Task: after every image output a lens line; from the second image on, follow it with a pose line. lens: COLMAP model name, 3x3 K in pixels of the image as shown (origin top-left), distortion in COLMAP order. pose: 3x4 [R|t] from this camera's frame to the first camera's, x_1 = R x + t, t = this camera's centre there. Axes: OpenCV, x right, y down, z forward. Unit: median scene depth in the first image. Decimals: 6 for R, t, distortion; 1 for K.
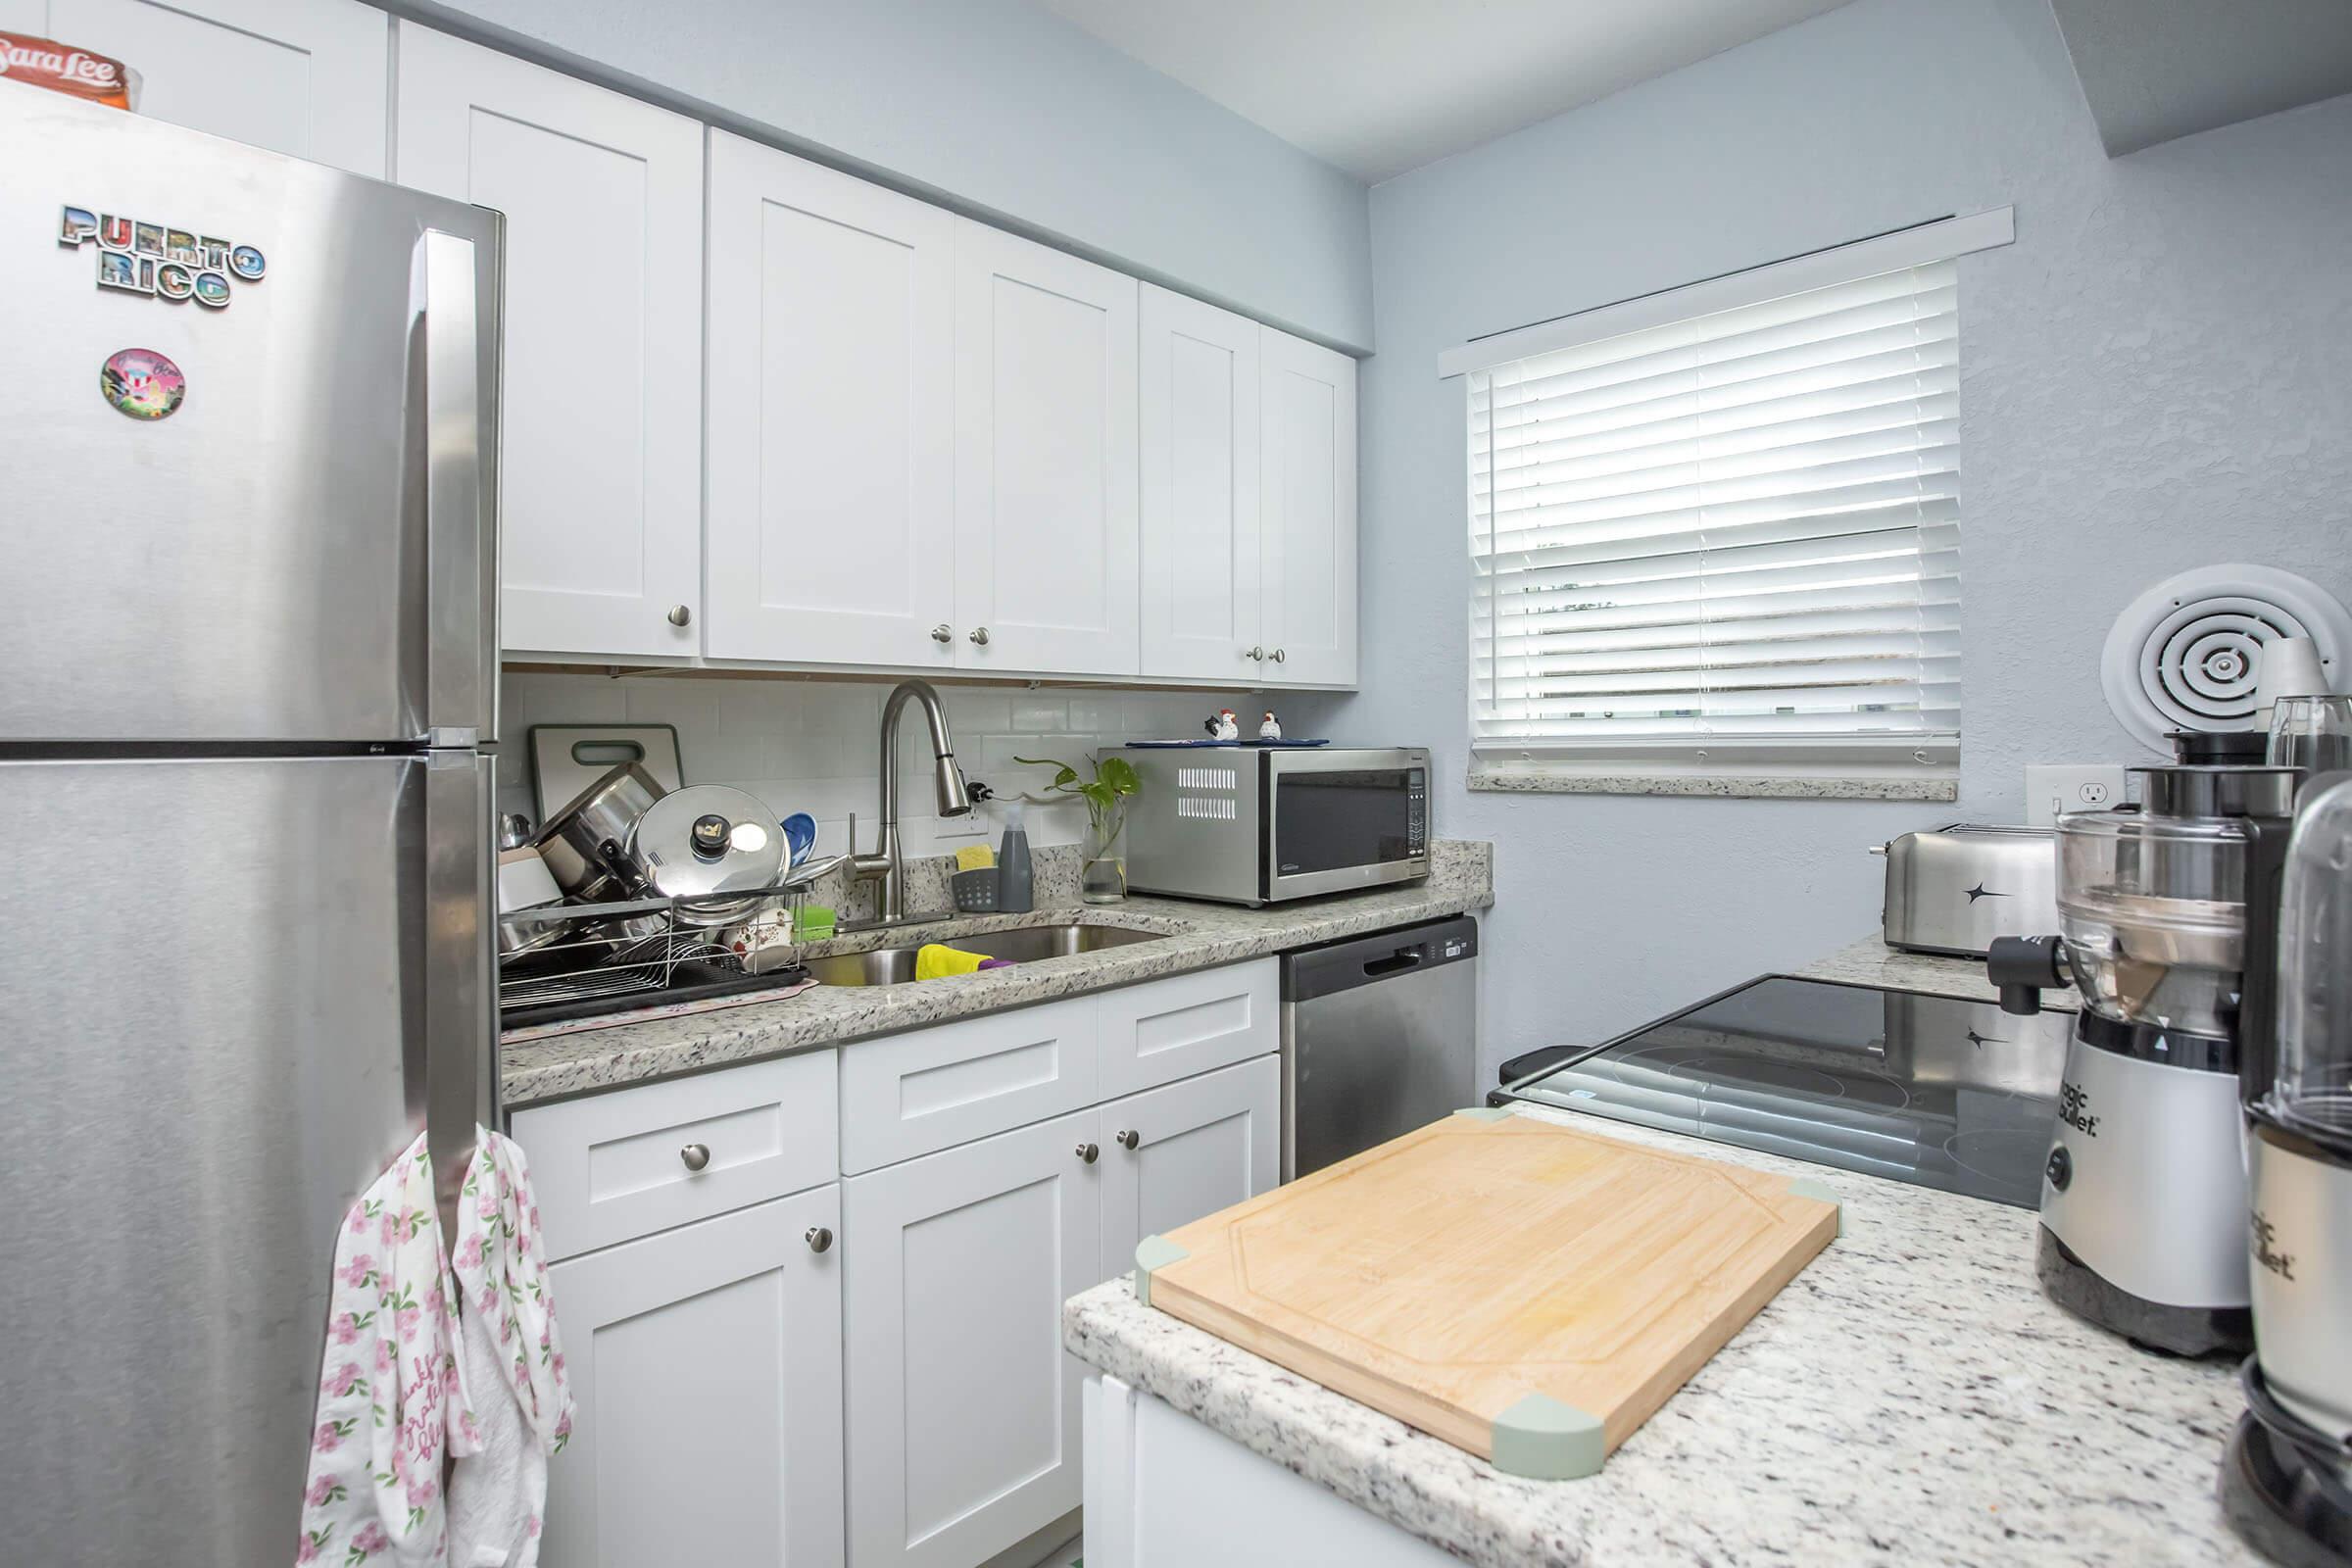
lens RADIAL K [[1276.7, 0, 1177.1], [0, 1276.7, 734.0], [0, 0, 1]] dist [-0.002864, 0.000181]
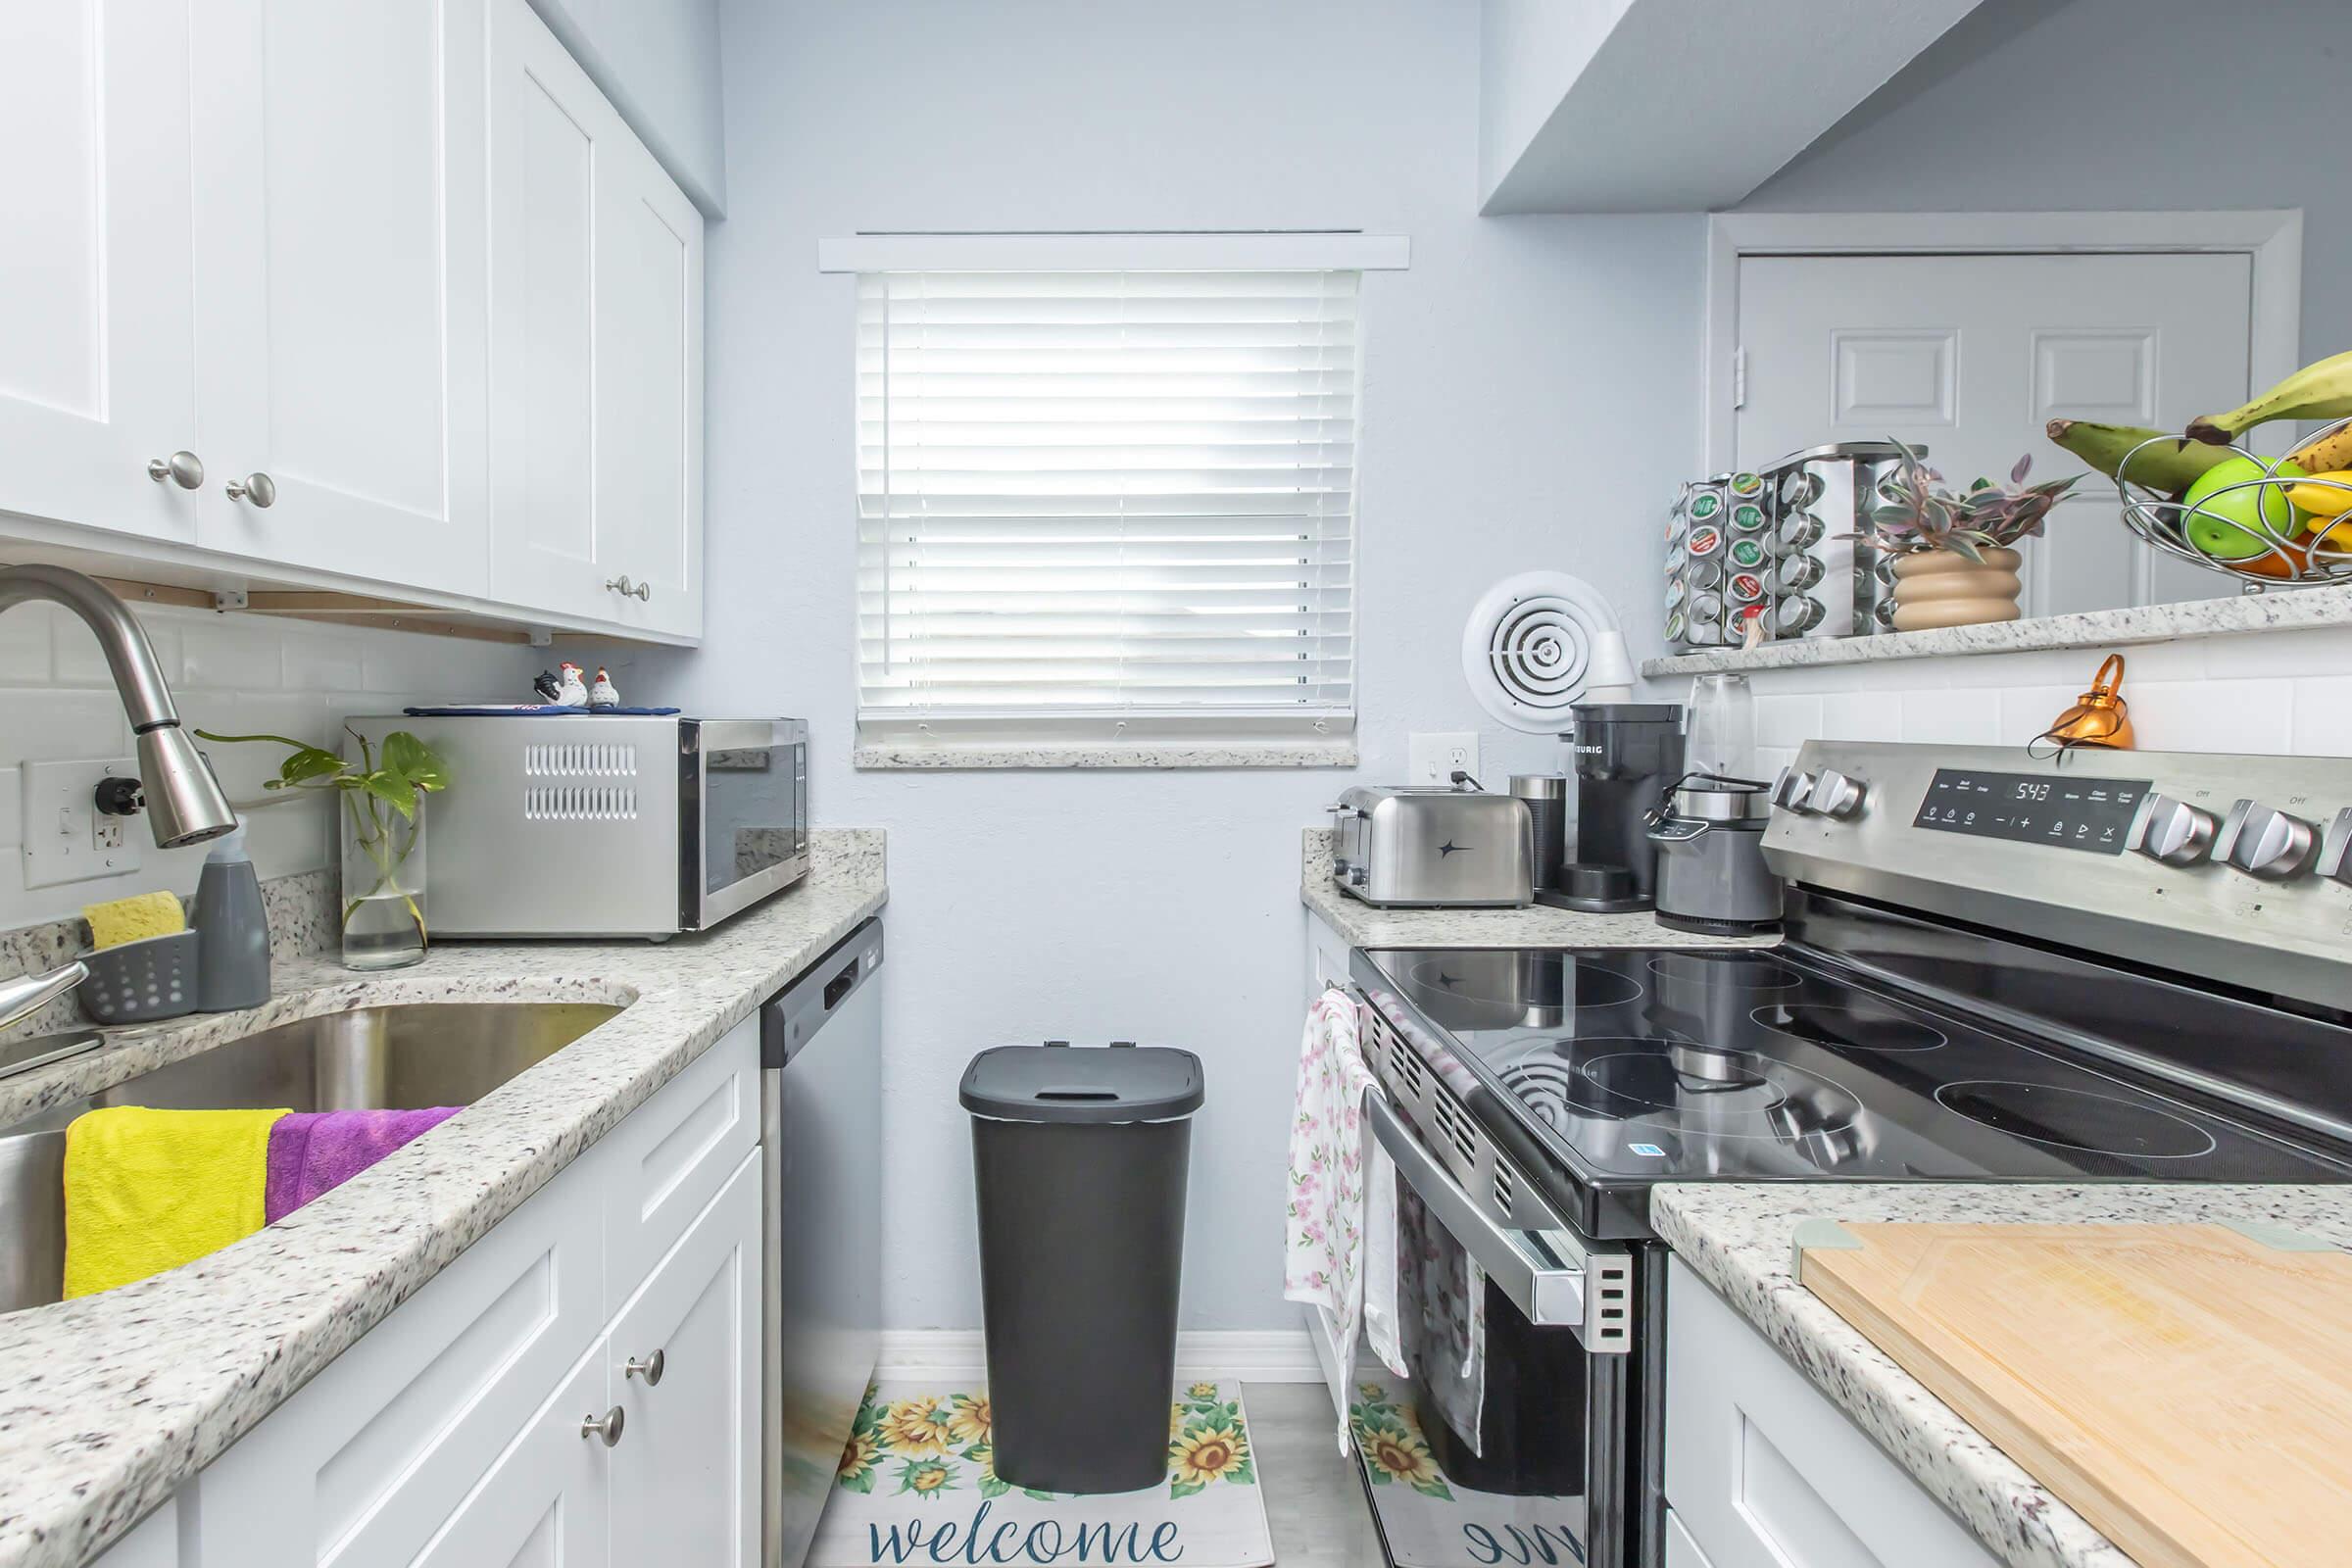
lens RADIAL K [[1156.2, 0, 1171.2], [0, 1156.2, 749.6], [0, 0, 1]] dist [0.020248, 0.000345]
pose [[0.720967, -0.014759, 0.692812, -0.172201], [-0.005404, 0.999623, 0.026919, 0.010005], [-0.692948, -0.023152, 0.720616, 0.326388]]
